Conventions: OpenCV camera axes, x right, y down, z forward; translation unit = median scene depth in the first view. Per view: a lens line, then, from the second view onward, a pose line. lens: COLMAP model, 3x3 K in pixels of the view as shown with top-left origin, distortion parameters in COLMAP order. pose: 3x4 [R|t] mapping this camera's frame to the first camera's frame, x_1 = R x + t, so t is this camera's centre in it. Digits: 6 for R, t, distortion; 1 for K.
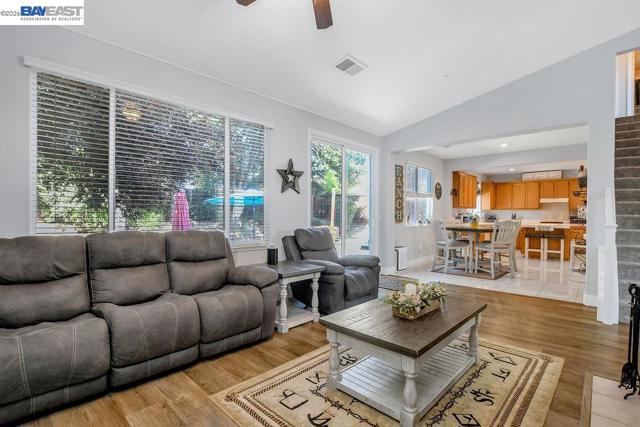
lens RADIAL K [[306.9, 0, 316.0], [0, 306.9, 222.7], [0, 0, 1]] dist [-0.027509, 0.004949]
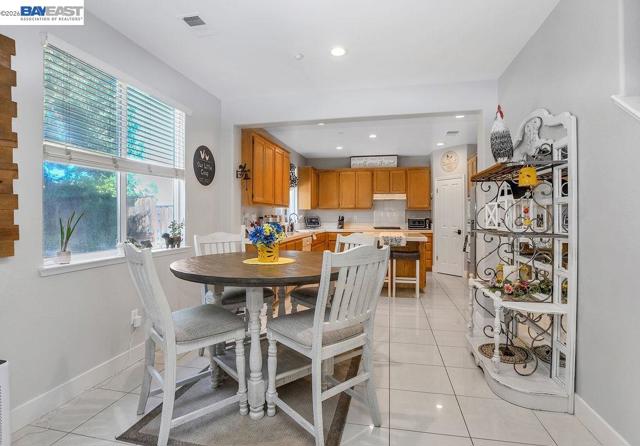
lens RADIAL K [[333.6, 0, 323.4], [0, 333.6, 218.9], [0, 0, 1]] dist [-0.005960, -0.000158]
pose [[0.849197, -0.007080, 0.528028, 0.282147], [0.013681, 0.999869, -0.008595, -0.020592], [-0.527898, 0.014523, 0.849184, 0.490394]]
